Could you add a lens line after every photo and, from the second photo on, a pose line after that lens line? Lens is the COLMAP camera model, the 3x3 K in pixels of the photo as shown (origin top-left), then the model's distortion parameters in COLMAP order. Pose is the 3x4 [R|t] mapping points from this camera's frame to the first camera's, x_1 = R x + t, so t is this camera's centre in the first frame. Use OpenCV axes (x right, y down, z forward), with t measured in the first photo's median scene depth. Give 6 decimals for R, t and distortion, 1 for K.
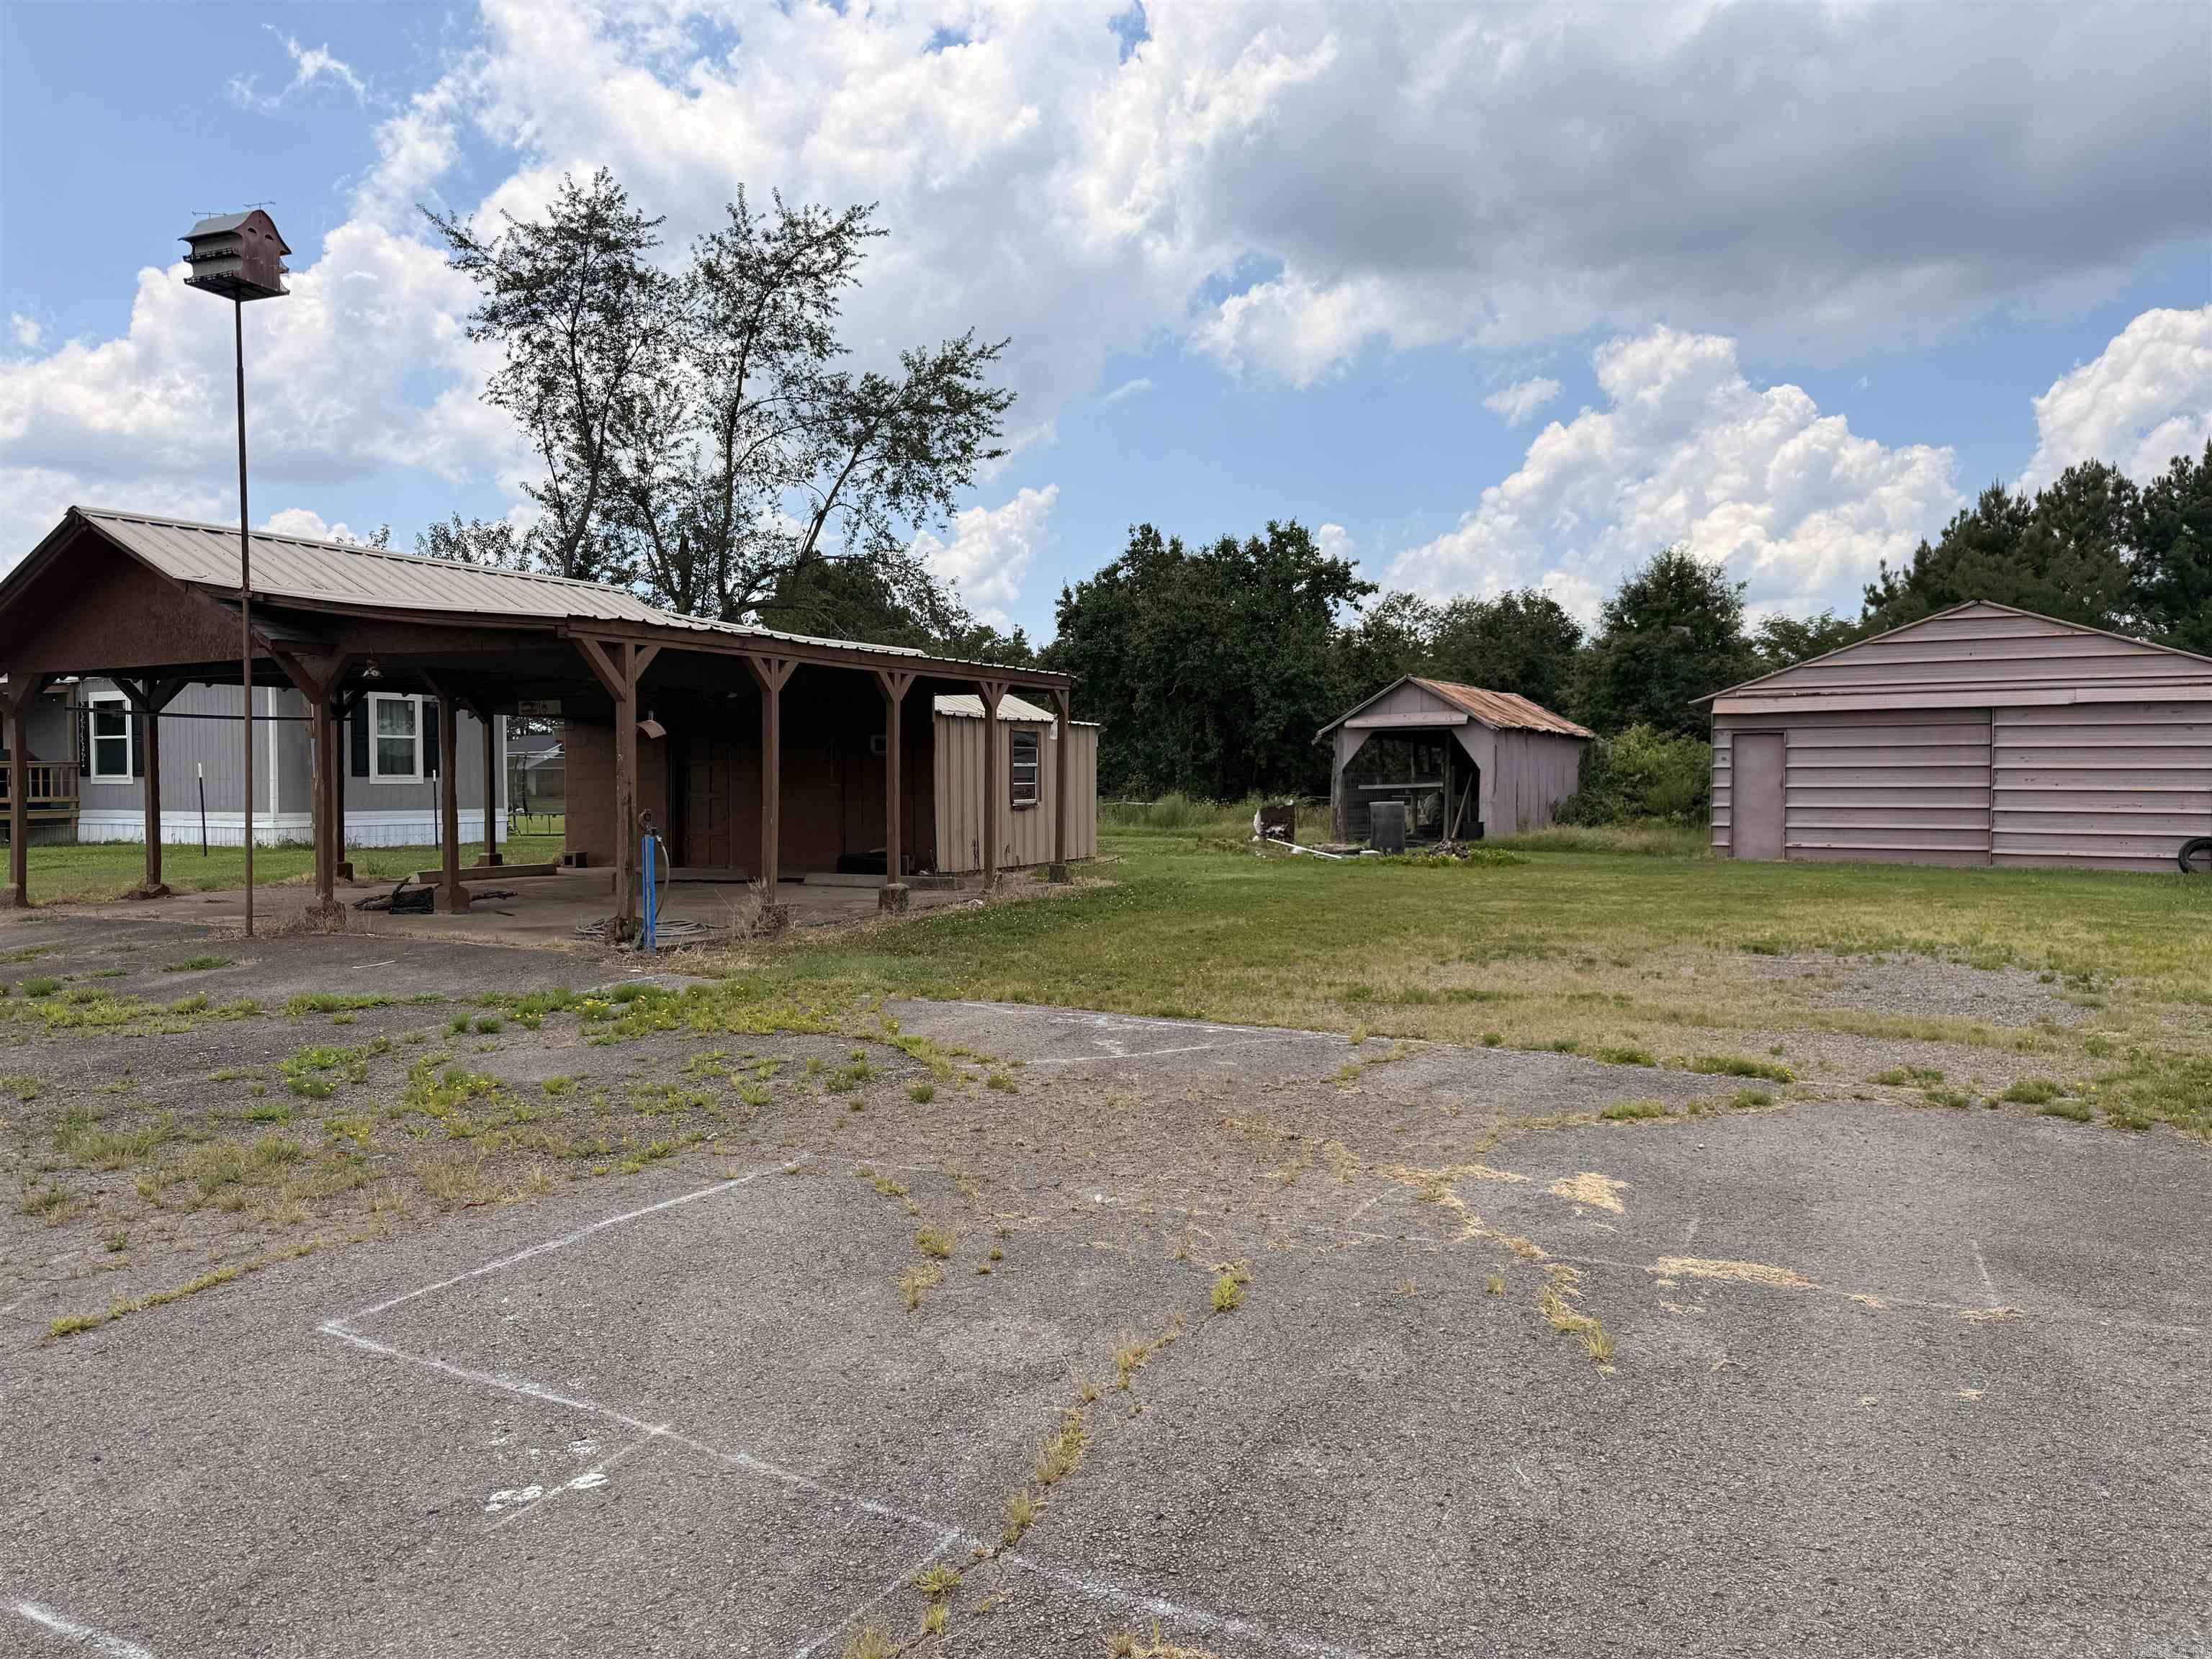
lens RADIAL K [[1553.5, 0, 1086.9], [0, 1553.5, 868.3], [0, 0, 1]] dist [0.003425, -0.016921]
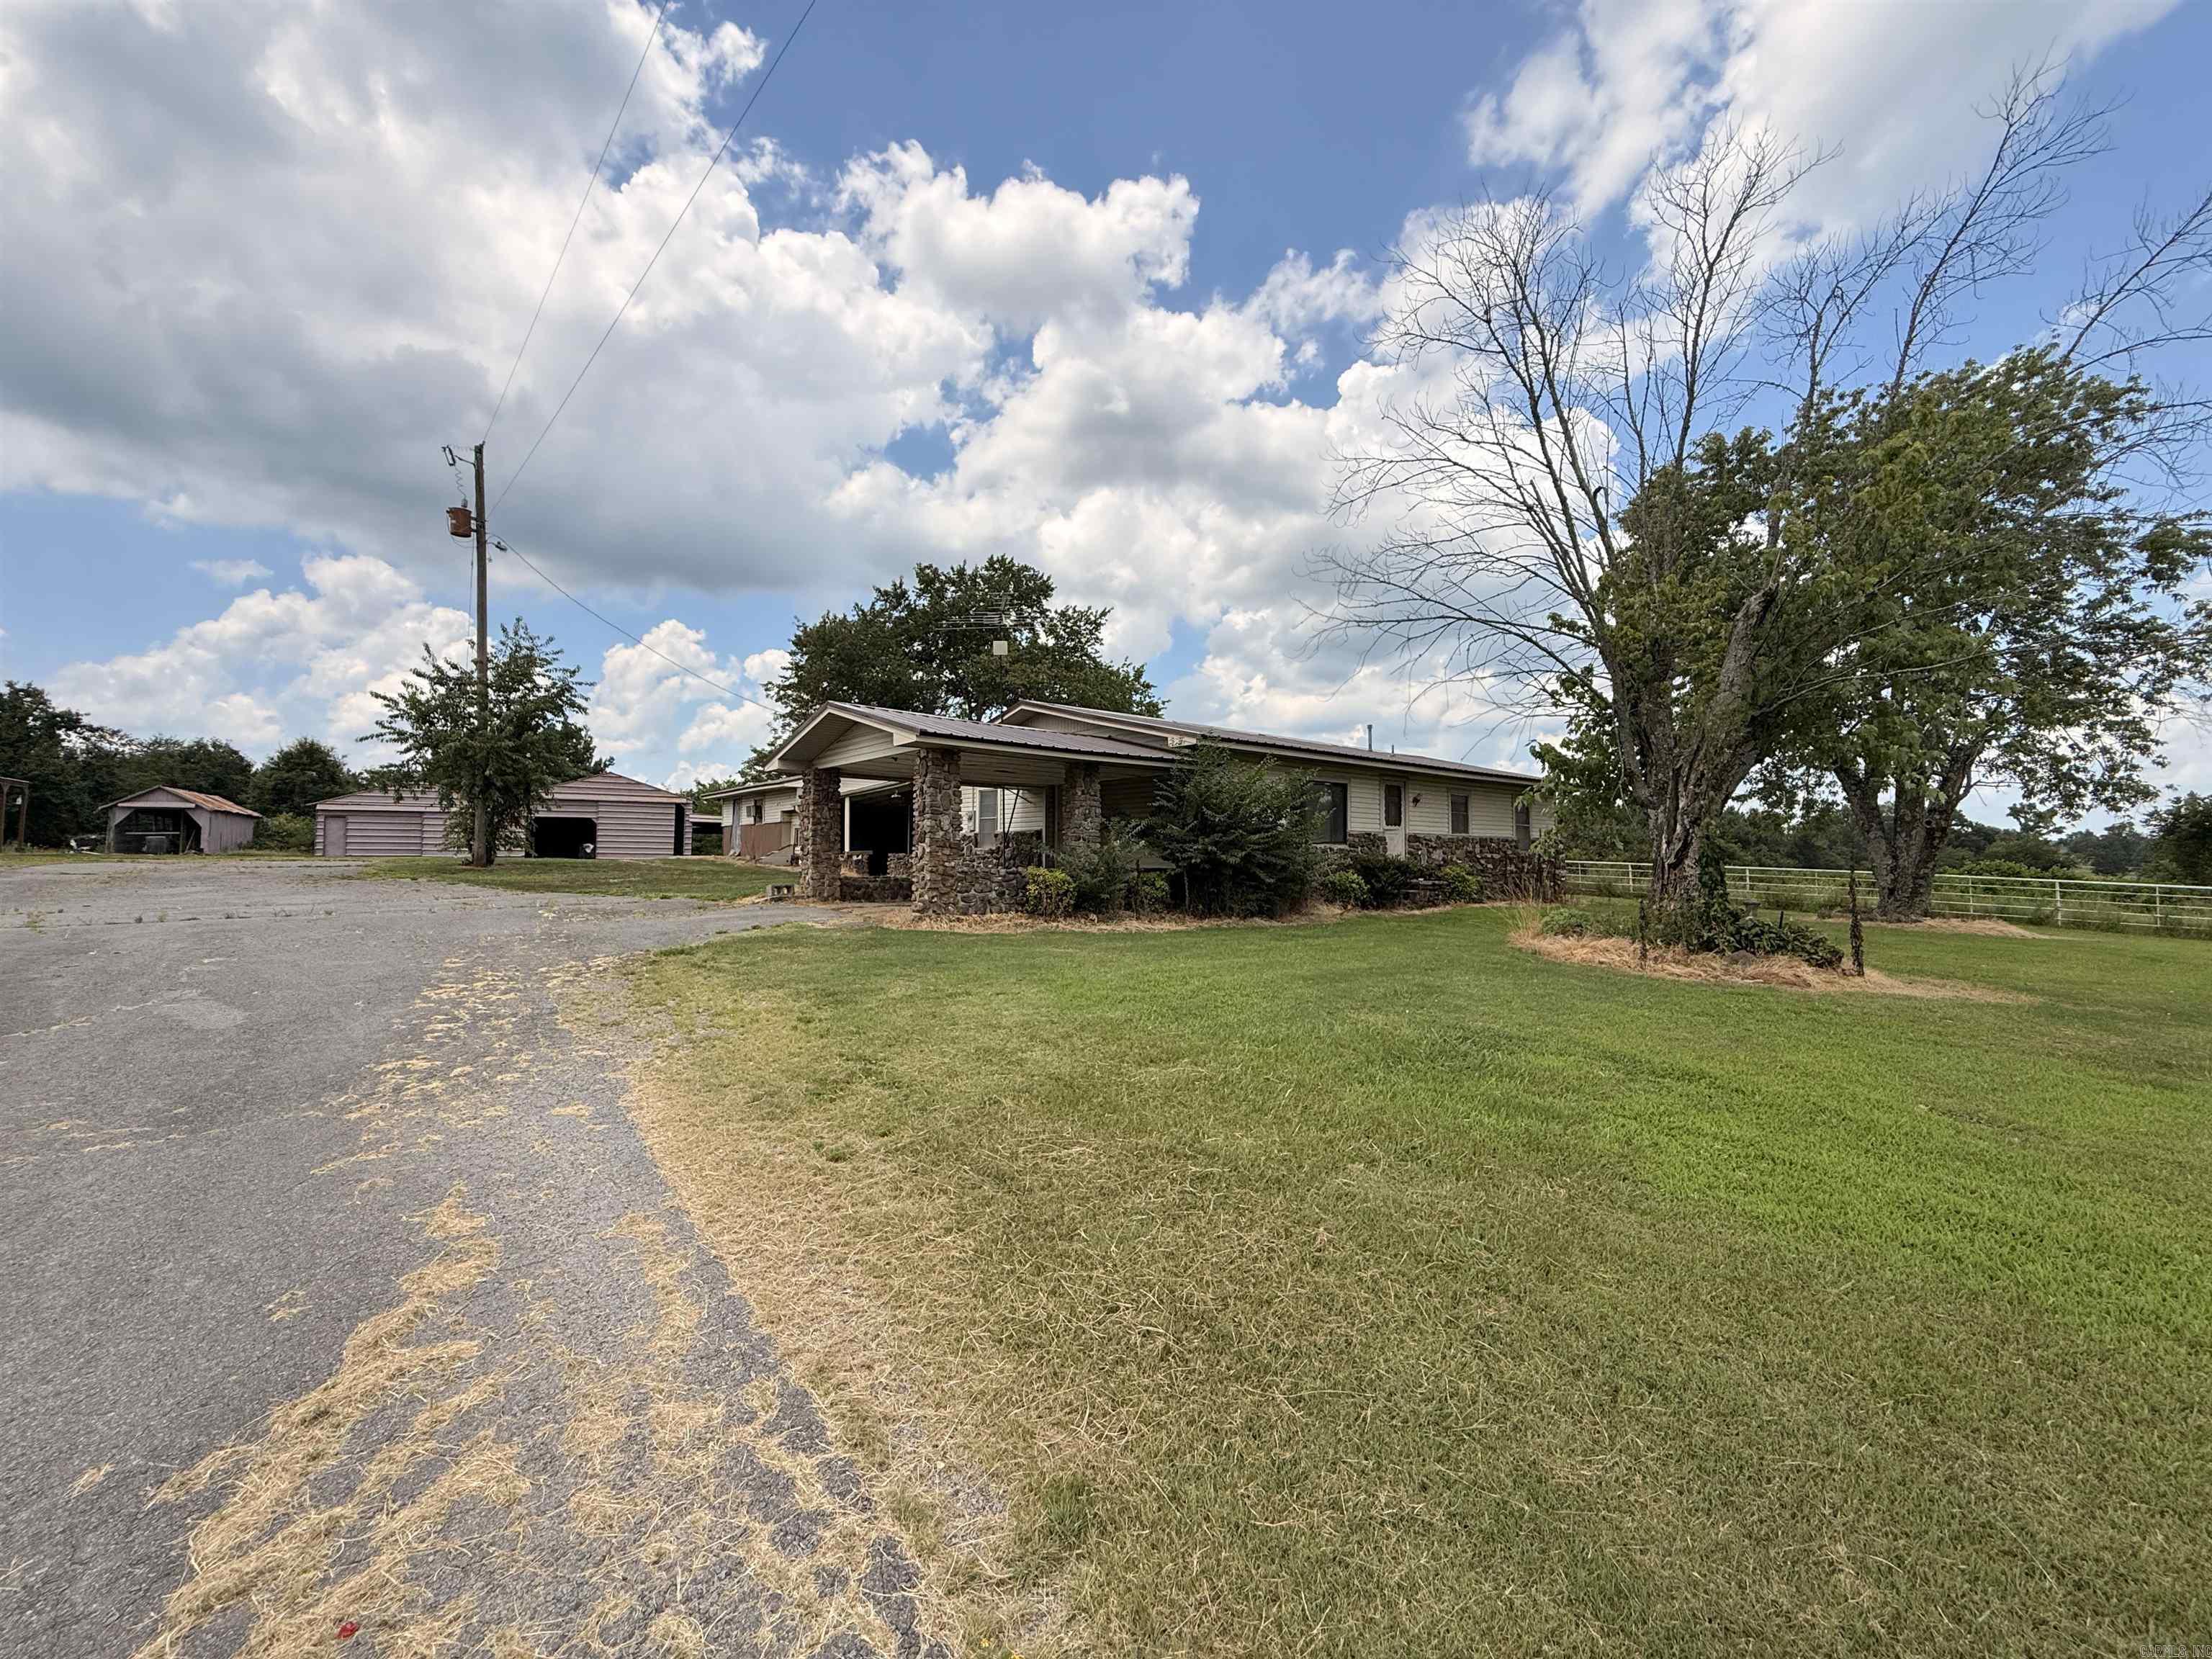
lens RADIAL K [[886.3, 0, 1096.2], [0, 886.3, 828.4], [0, 0, 1]] dist [-0.000339, 0.000273]
pose [[0.481525, 0.034347, 0.875759, -0.256160], [0.045615, 0.996895, -0.064179, 0.082254], [-0.875245, 0.070851, 0.478463, -0.799795]]
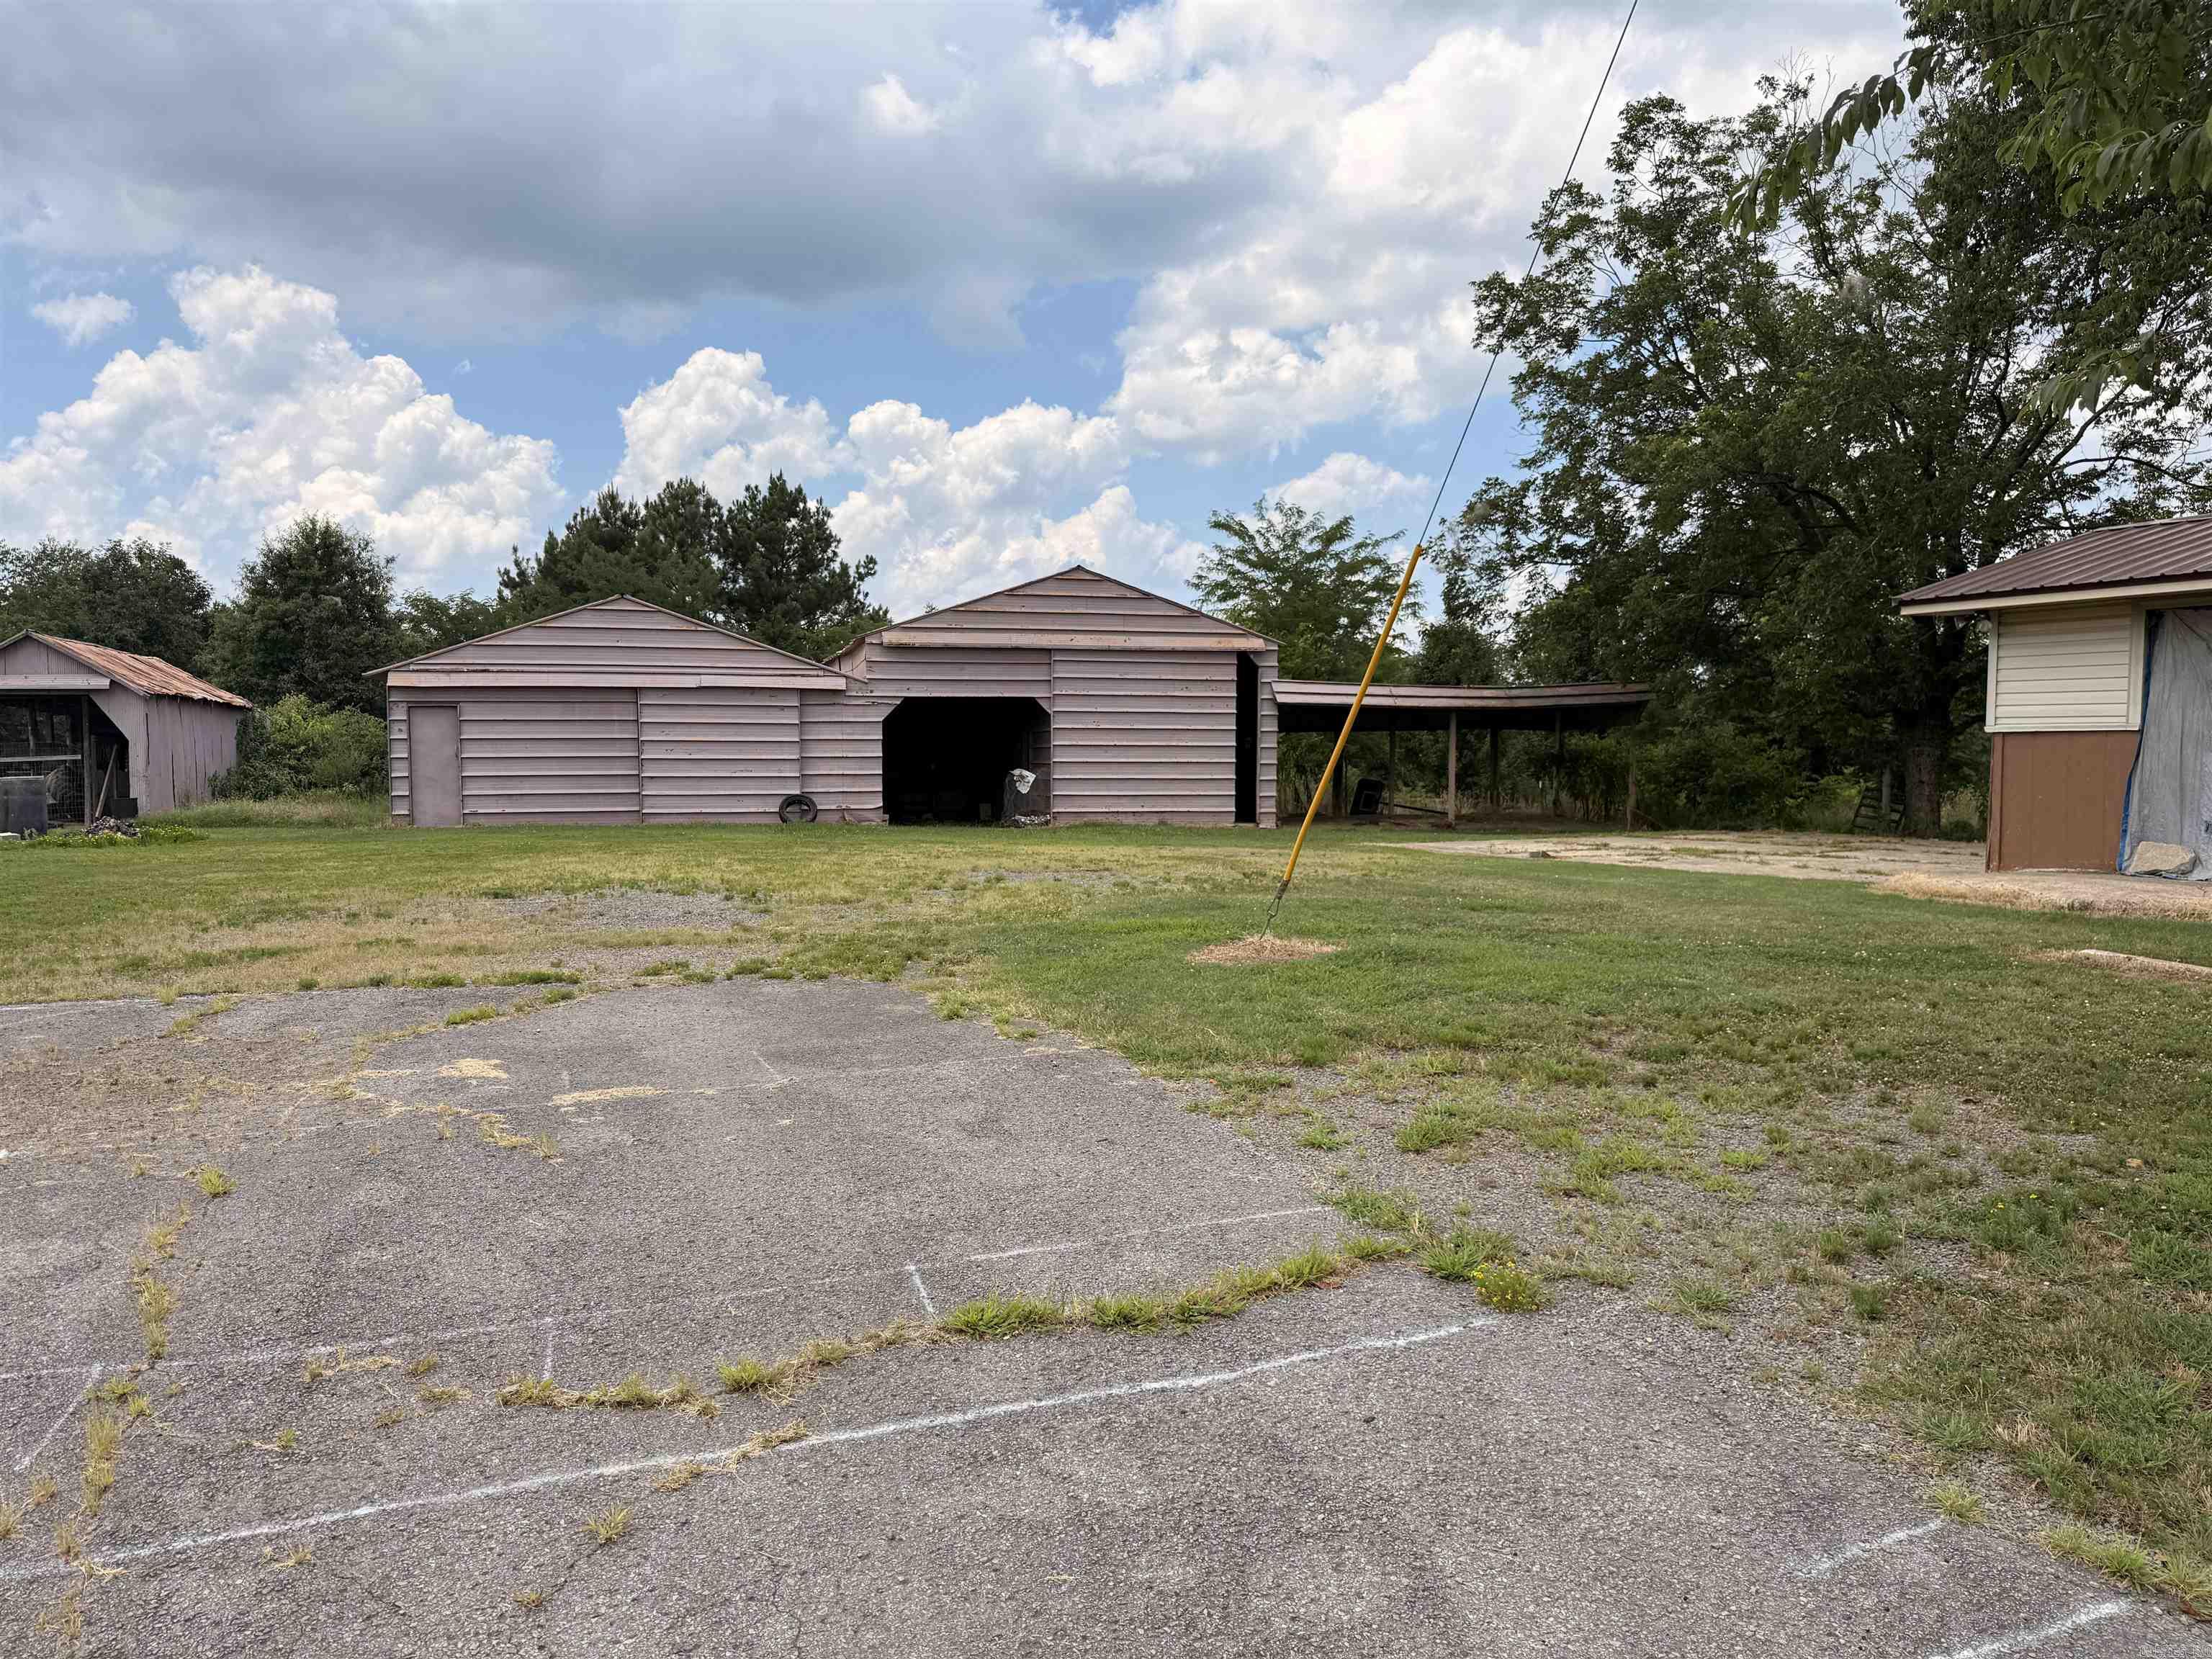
lens RADIAL K [[1578.4, 0, 1106.0], [0, 1578.4, 829.5], [0, 0, 1]] dist [0.002081, -0.001094]
pose [[0.669991, -0.037890, 0.741402, -0.043452], [0.045309, 0.998922, 0.010106, 0.004646], [-0.740986, 0.026821, 0.670985, -0.036083]]
